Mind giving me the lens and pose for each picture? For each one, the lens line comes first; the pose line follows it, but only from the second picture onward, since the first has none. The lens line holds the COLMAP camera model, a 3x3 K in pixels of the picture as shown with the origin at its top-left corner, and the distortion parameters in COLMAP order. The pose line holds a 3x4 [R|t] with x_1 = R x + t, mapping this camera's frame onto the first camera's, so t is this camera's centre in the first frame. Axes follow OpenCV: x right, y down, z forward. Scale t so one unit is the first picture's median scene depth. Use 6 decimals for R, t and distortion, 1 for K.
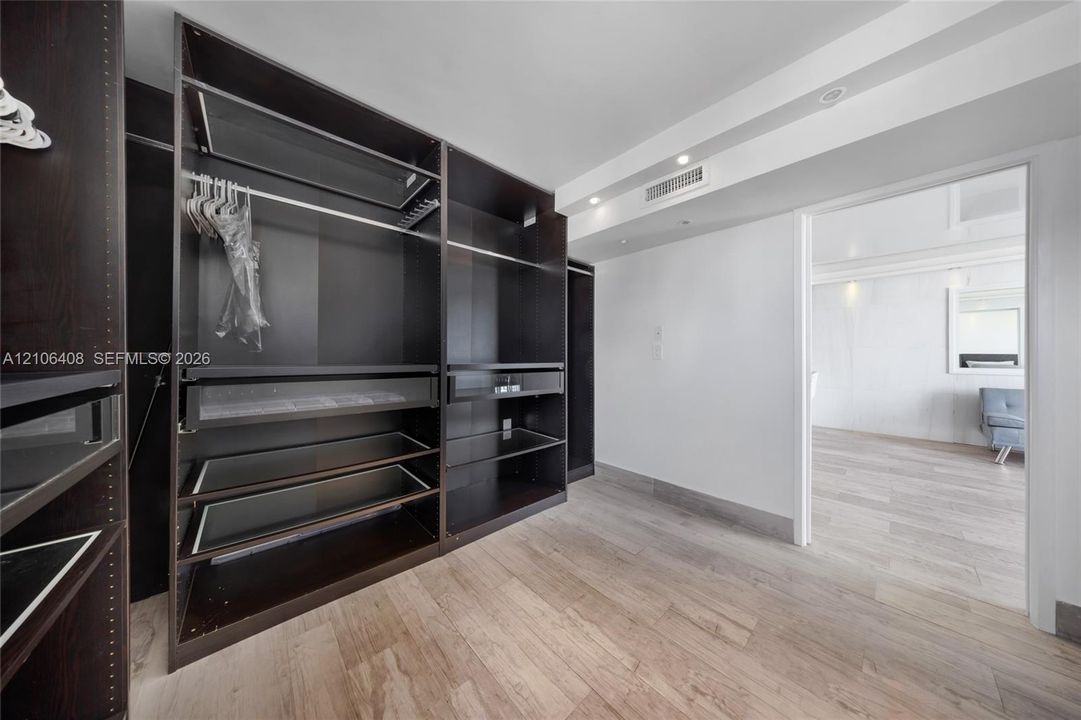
lens RADIAL K [[319.6, 0, 541.3], [0, 319.6, 356.0], [0, 0, 1]] dist [-0.000027, -0.000029]
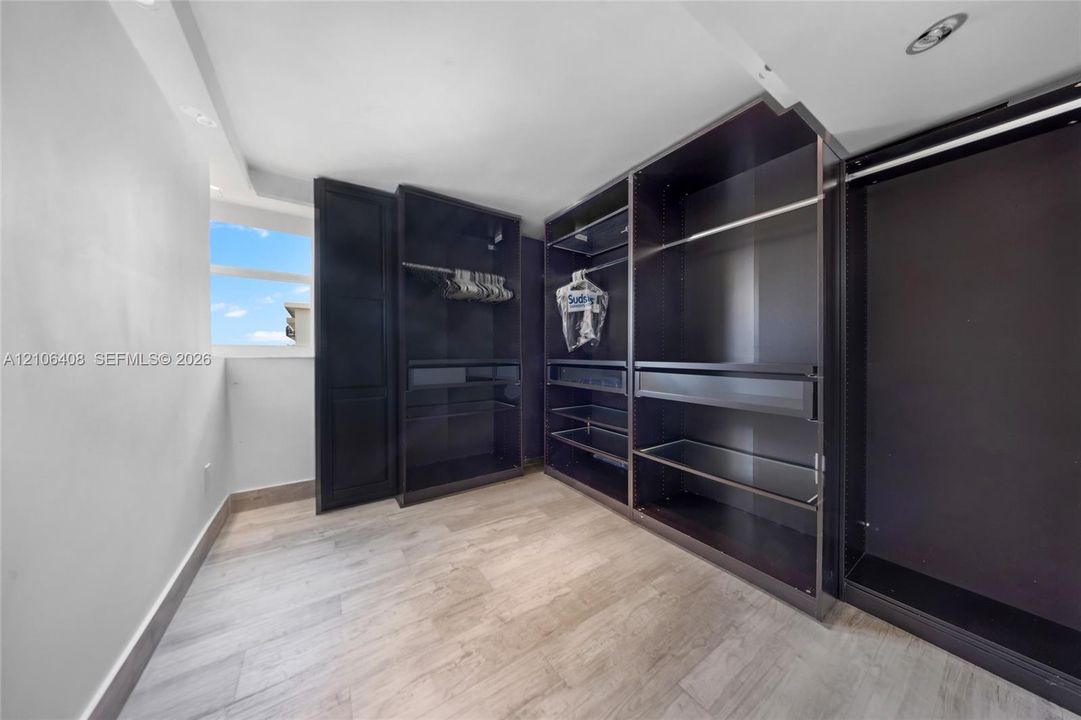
lens RADIAL K [[319.6, 0, 541.3], [0, 319.6, 356.0], [0, 0, 1]] dist [-0.000027, -0.000029]
pose [[-0.108419, 0.002038, -0.994103, 1.329224], [-0.007001, 0.999972, 0.002813, 0.010081], [0.994081, 0.007265, -0.108402, 1.169794]]
